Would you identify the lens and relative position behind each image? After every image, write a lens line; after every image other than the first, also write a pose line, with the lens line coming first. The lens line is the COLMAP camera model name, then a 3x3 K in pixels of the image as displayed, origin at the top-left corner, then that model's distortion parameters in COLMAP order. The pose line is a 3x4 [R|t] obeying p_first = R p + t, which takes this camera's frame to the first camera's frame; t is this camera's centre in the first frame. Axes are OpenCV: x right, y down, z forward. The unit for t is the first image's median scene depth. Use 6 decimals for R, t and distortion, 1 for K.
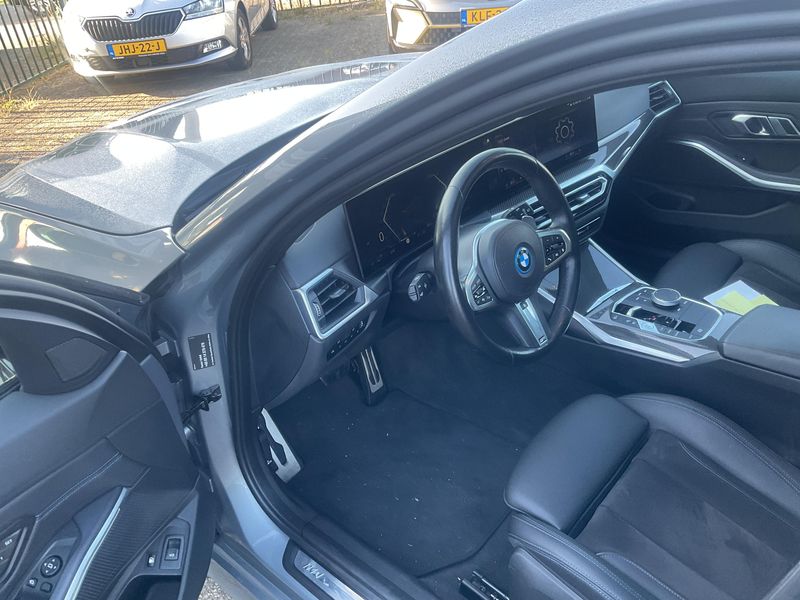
lens RADIAL K [[655.9, 0, 397.3], [0, 655.9, 300.0], [0, 0, 1]] dist [0.038976, -0.080426]
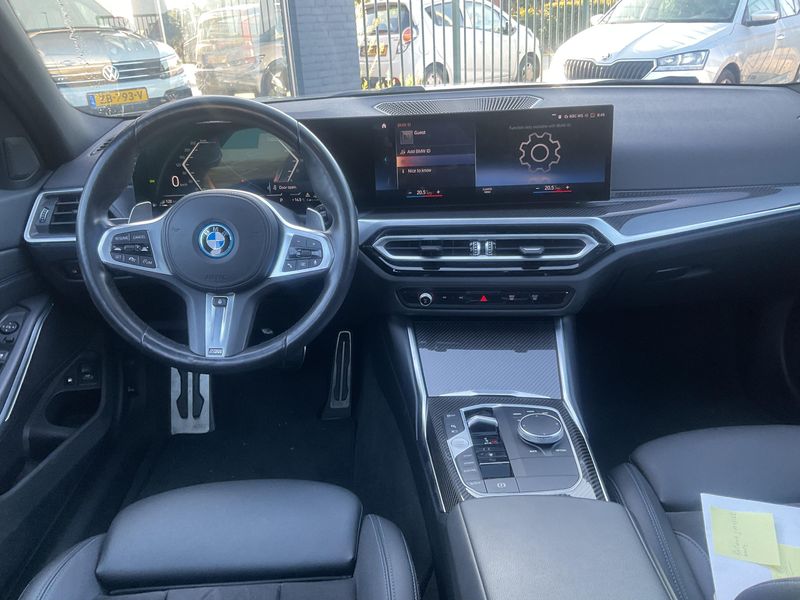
lens RADIAL K [[655.9, 0, 402.0], [0, 655.9, 298.8], [0, 0, 1]] dist [0.038976, -0.080426]
pose [[0.700806, 0.339134, -0.627582, 0.613171], [-0.395017, 0.917058, 0.054456, -0.091076], [0.593997, 0.209743, 0.776644, 0.391649]]
